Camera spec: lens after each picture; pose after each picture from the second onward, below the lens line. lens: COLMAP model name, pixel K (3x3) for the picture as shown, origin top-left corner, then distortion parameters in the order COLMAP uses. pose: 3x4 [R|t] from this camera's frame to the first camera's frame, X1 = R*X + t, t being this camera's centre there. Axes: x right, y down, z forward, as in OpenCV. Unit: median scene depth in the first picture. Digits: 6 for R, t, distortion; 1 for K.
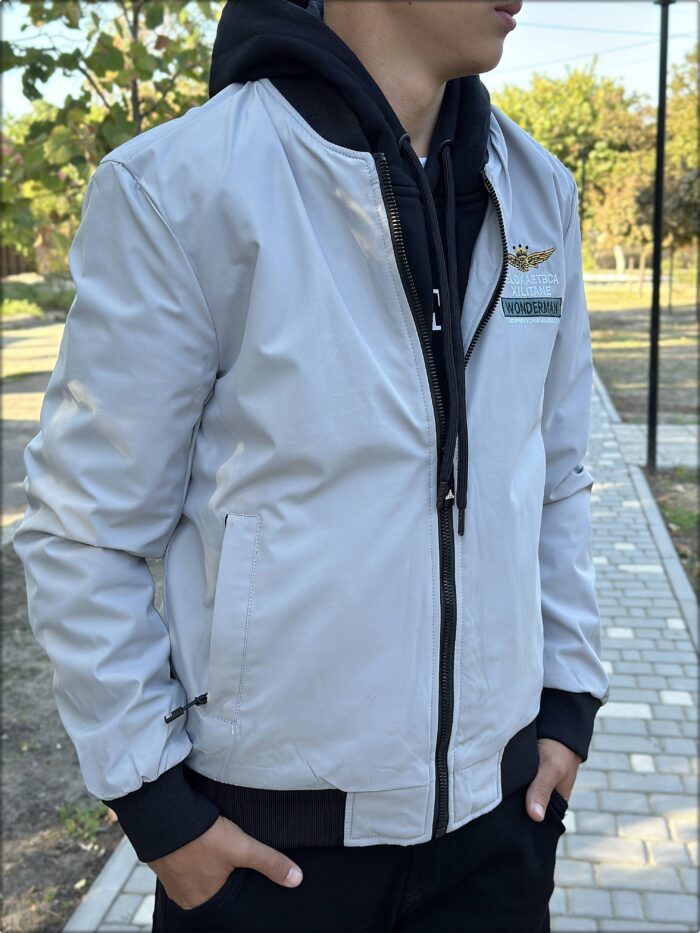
lens RADIAL K [[1306.5, 0, 355.1], [0, 1306.5, 468.2], [0, 0, 1]] dist [0.162179, 0.000000]
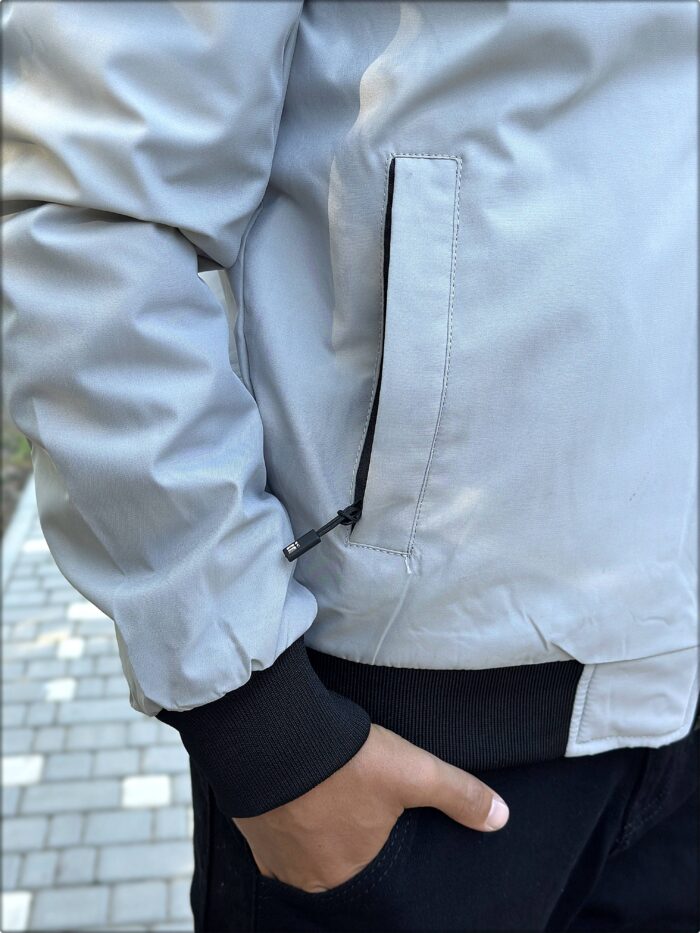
lens RADIAL K [[1311.7, 0, 337.4], [0, 1311.7, 504.3], [0, 0, 1]] dist [0.113305, 0.000000]
pose [[0.969126, -0.050564, 0.241327, -0.249425], [0.031814, 0.996209, 0.080970, 0.127527], [-0.244506, -0.070793, 0.967060, 0.481847]]
